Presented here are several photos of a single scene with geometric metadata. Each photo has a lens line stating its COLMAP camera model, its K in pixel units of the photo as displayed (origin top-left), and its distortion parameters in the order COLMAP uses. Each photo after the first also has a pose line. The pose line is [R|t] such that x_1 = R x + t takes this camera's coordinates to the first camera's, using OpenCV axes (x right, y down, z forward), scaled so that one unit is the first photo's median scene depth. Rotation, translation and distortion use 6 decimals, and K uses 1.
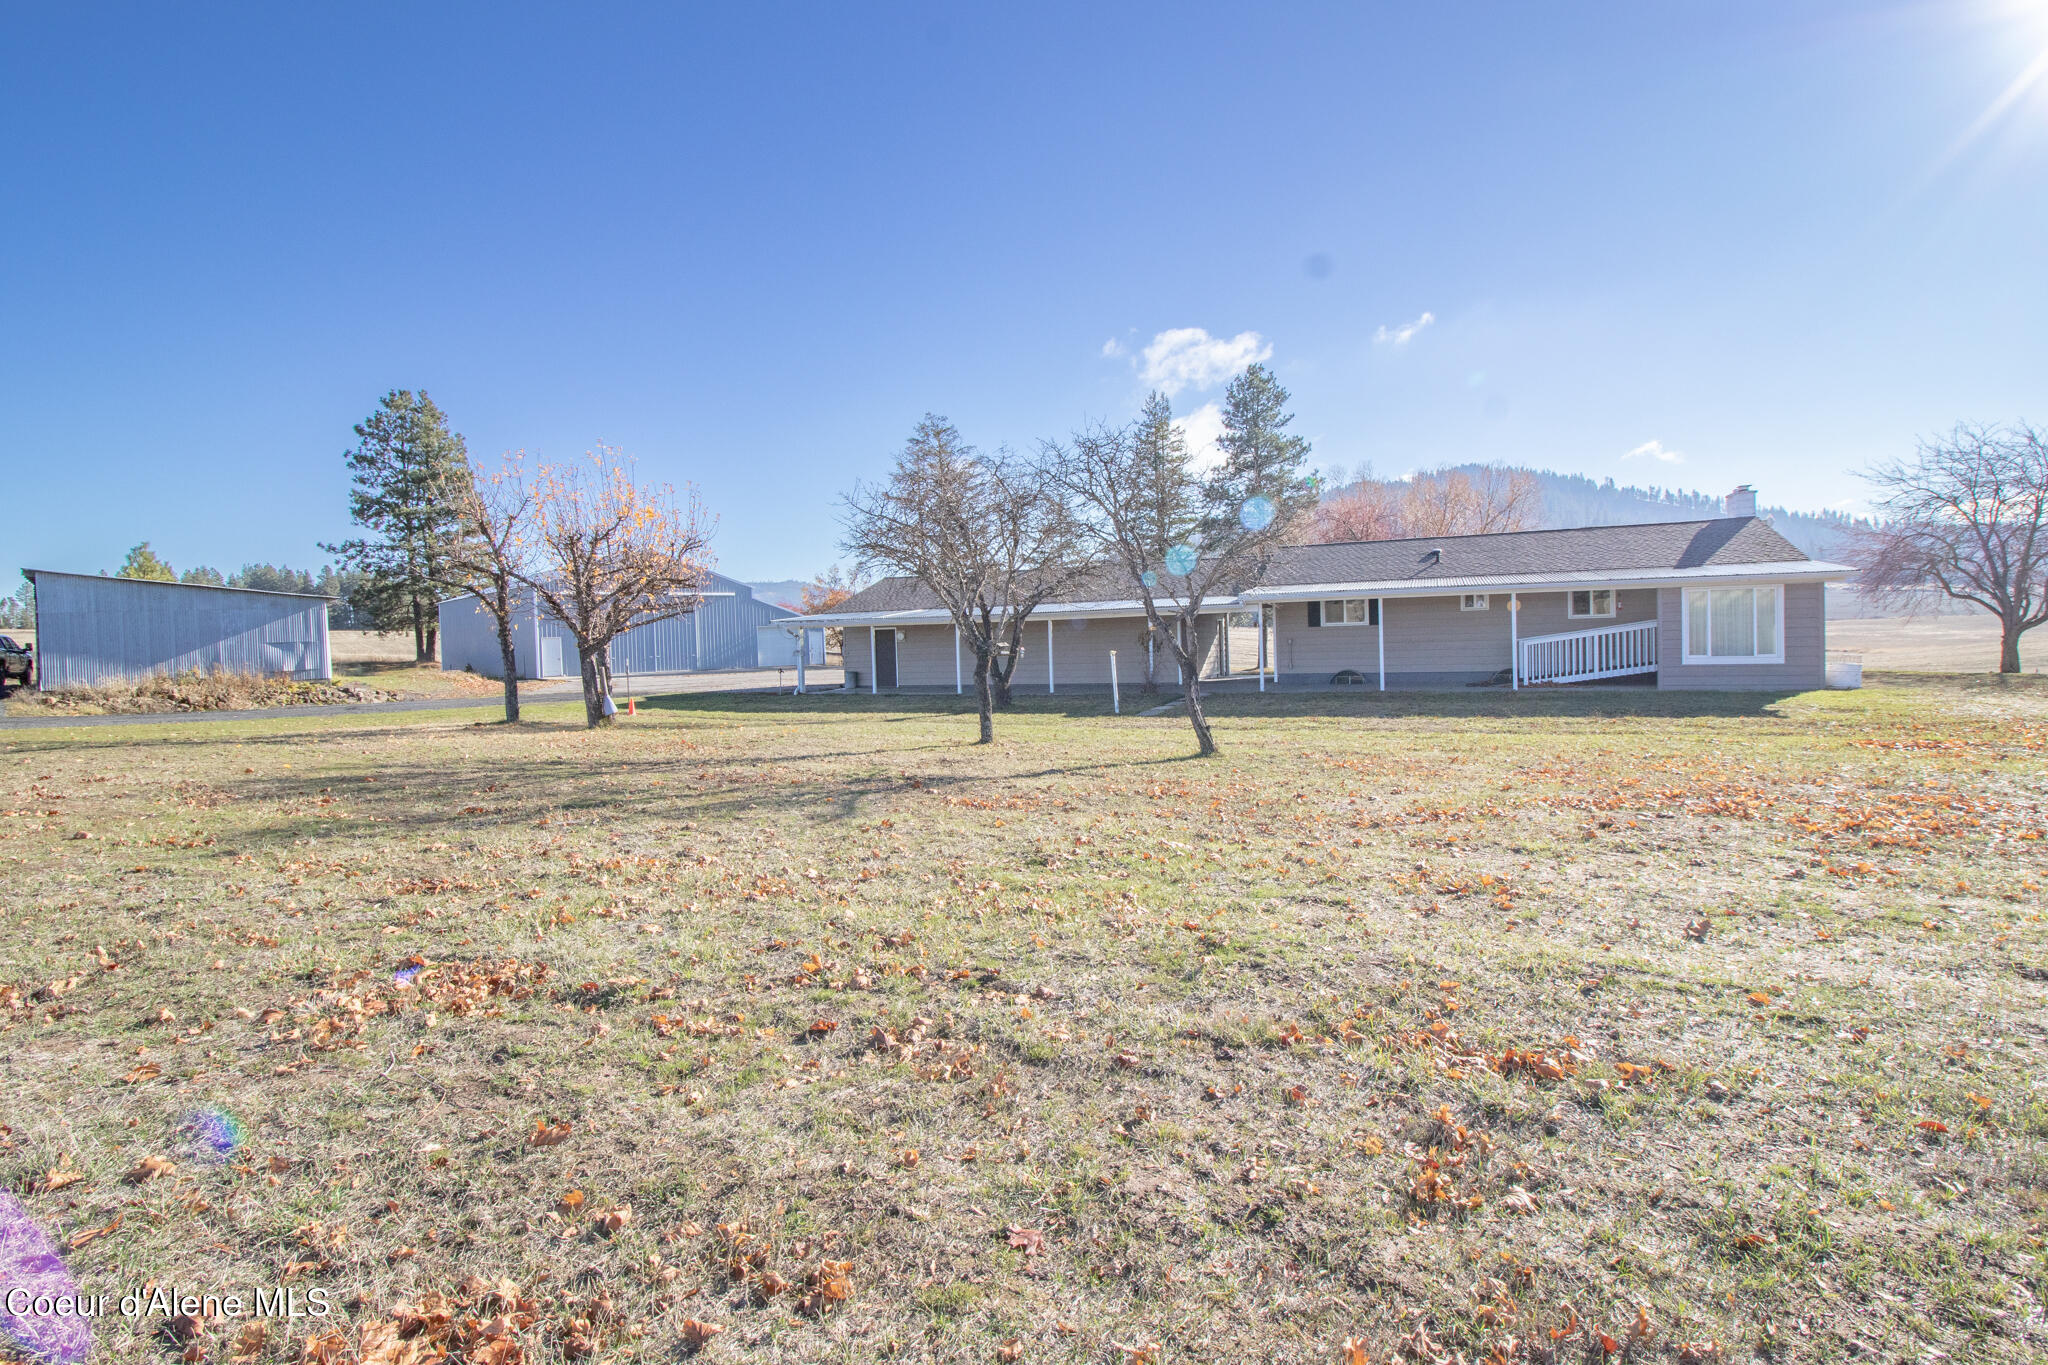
lens RADIAL K [[985.2, 0, 1029.5], [0, 985.2, 642.8], [0, 0, 1]] dist [0.000538, -0.000194]
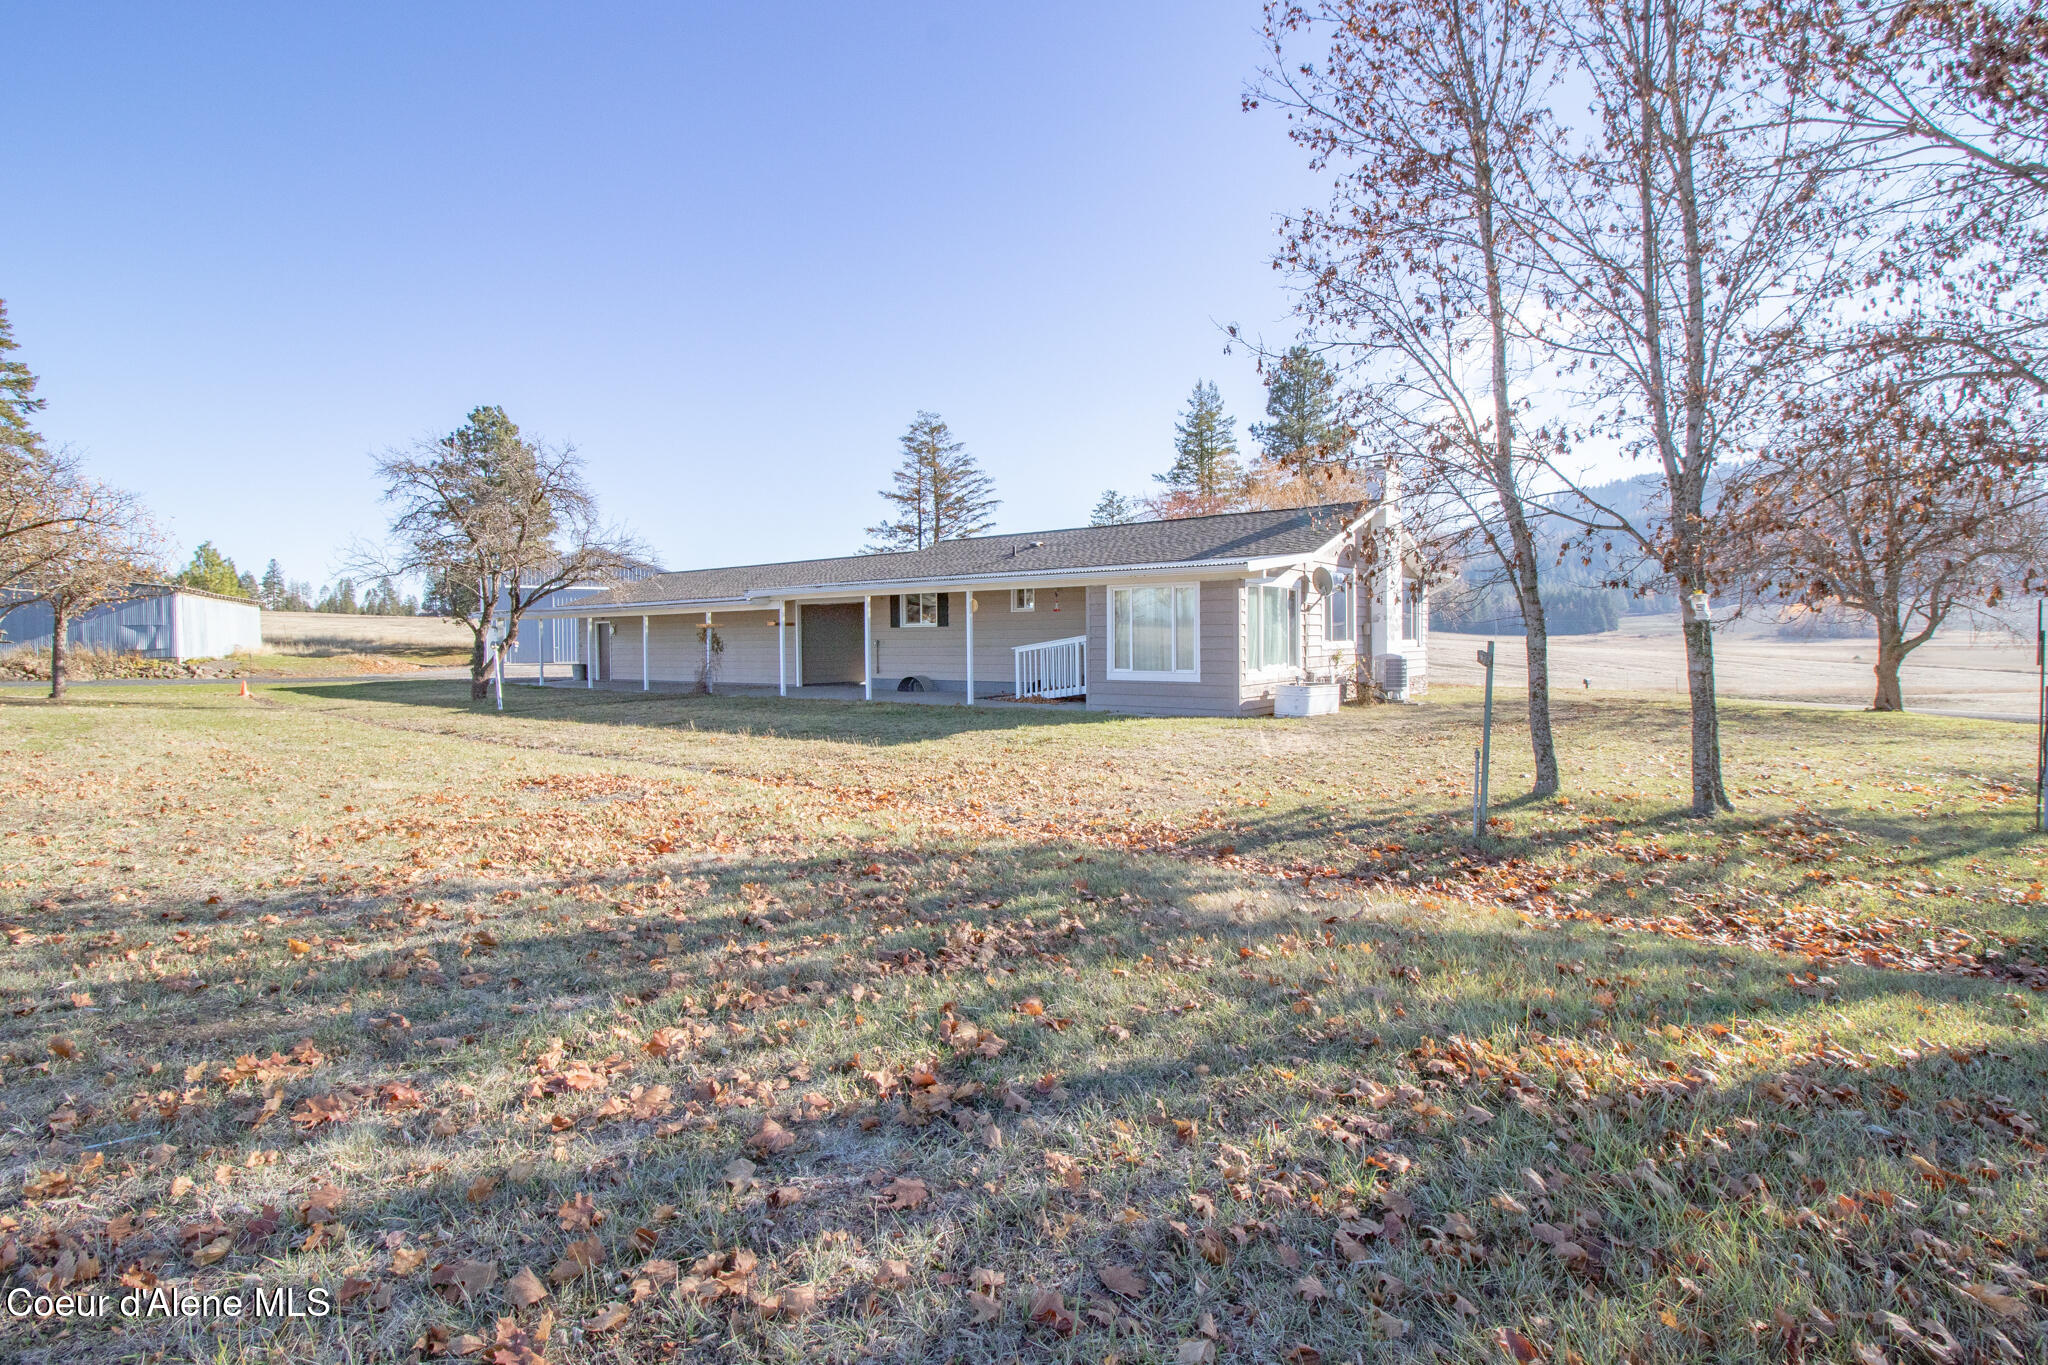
lens RADIAL K [[985.2, 0, 1029.5], [0, 985.2, 642.8], [0, 0, 1]] dist [0.000538, -0.000194]
pose [[0.970111, 0.023089, -0.241560, 0.539615], [-0.023246, 0.999727, 0.002199, -0.006263], [0.241545, 0.003482, 0.970383, 0.128505]]
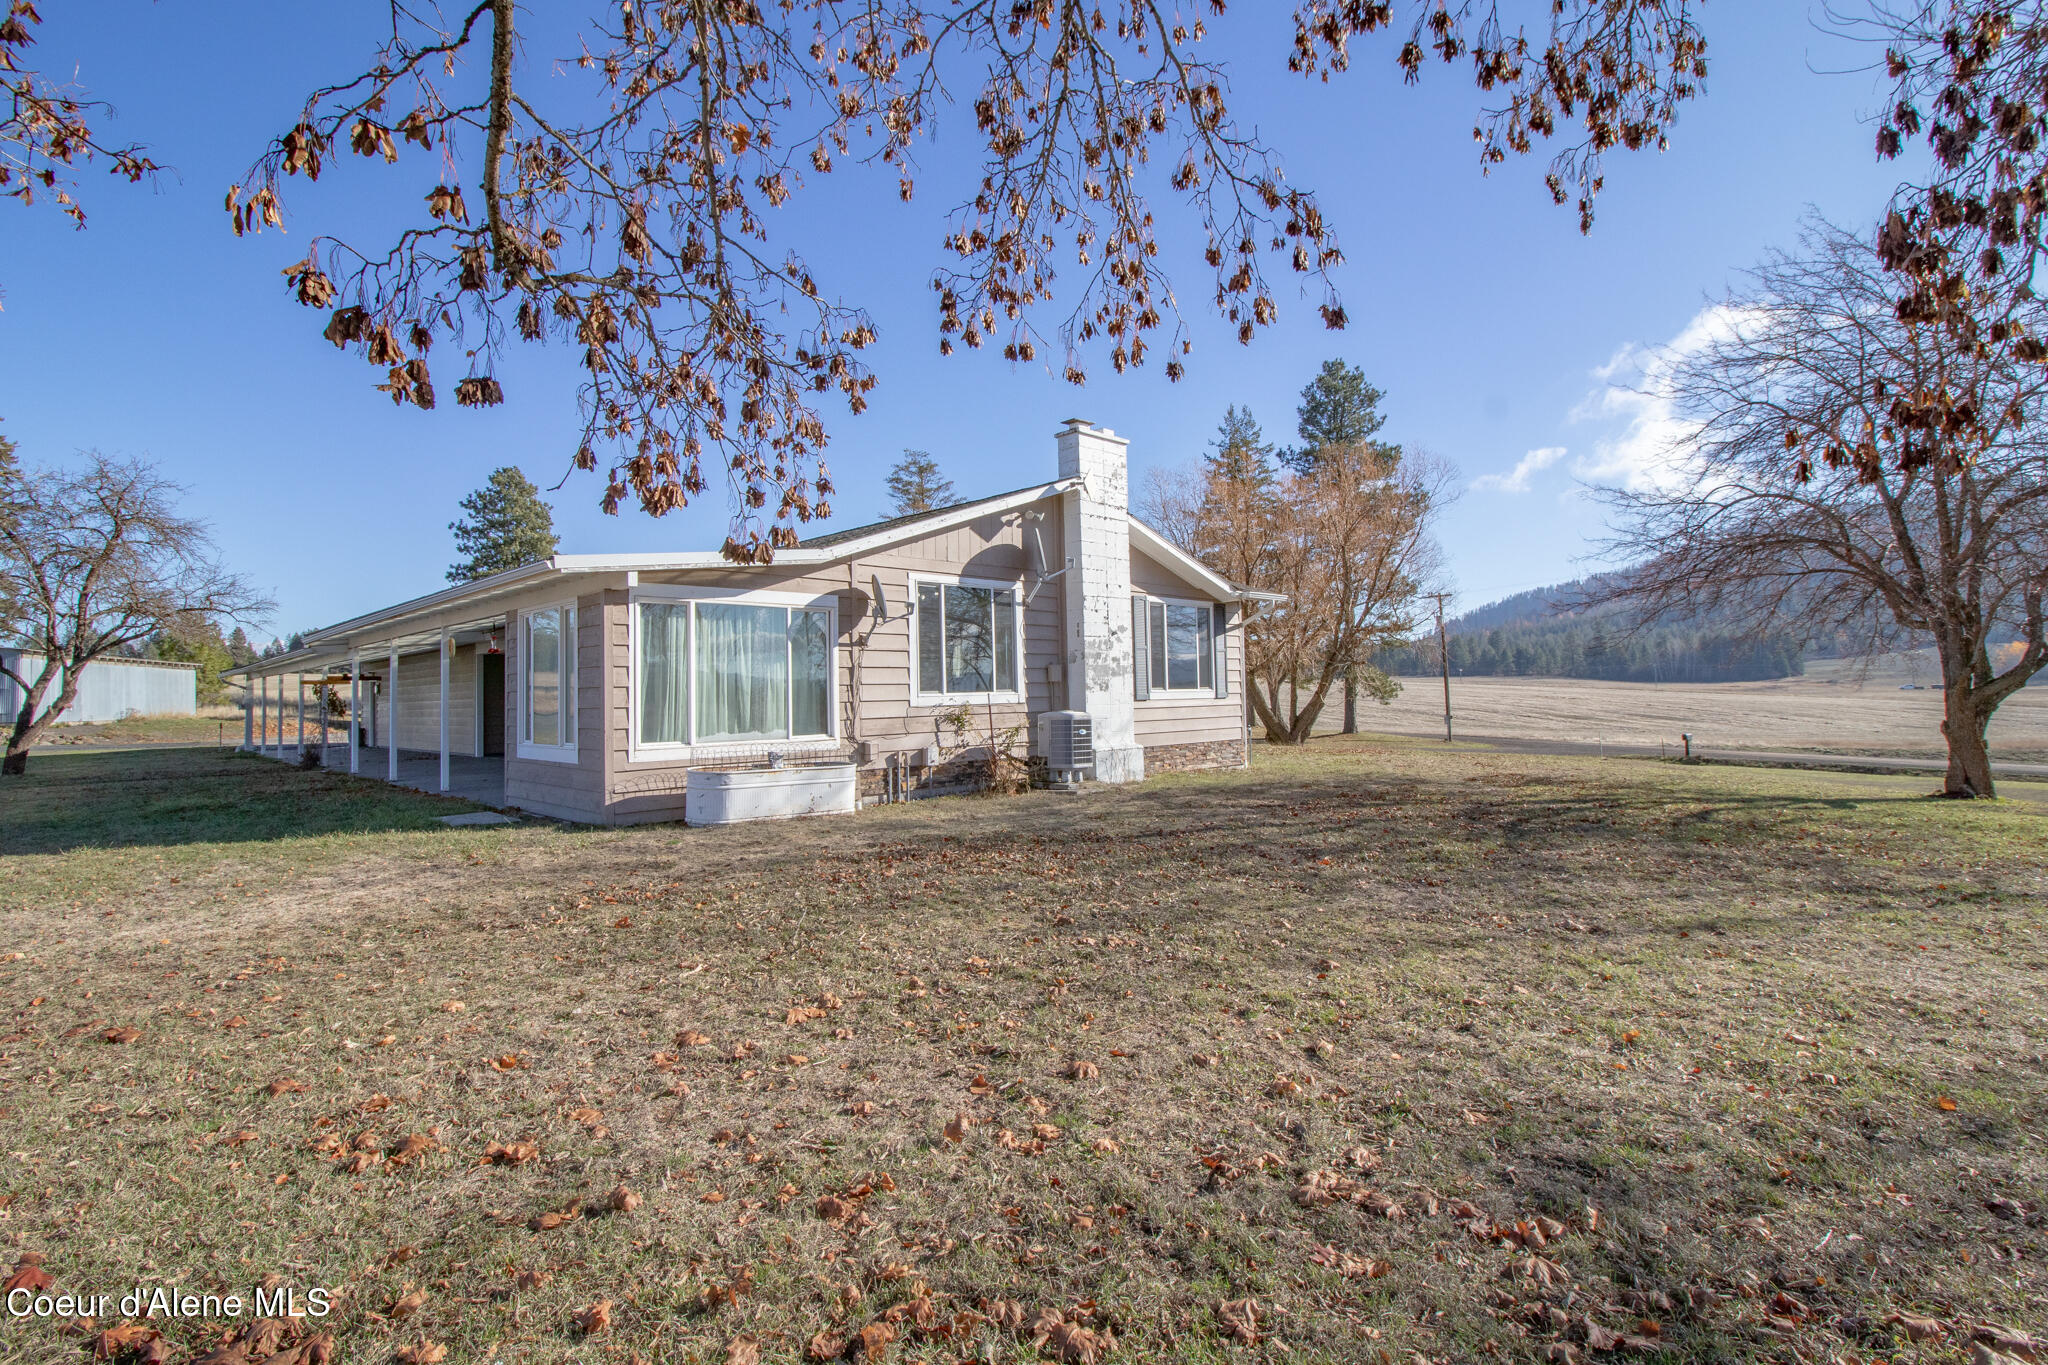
lens RADIAL K [[985.2, 0, 1029.5], [0, 985.2, 642.8], [0, 0, 1]] dist [0.000538, -0.000194]
pose [[0.929045, -0.009116, -0.369855, 0.744428], [-0.010532, 0.998640, -0.051069, -0.010658], [0.369818, 0.051340, 0.927685, 0.409228]]
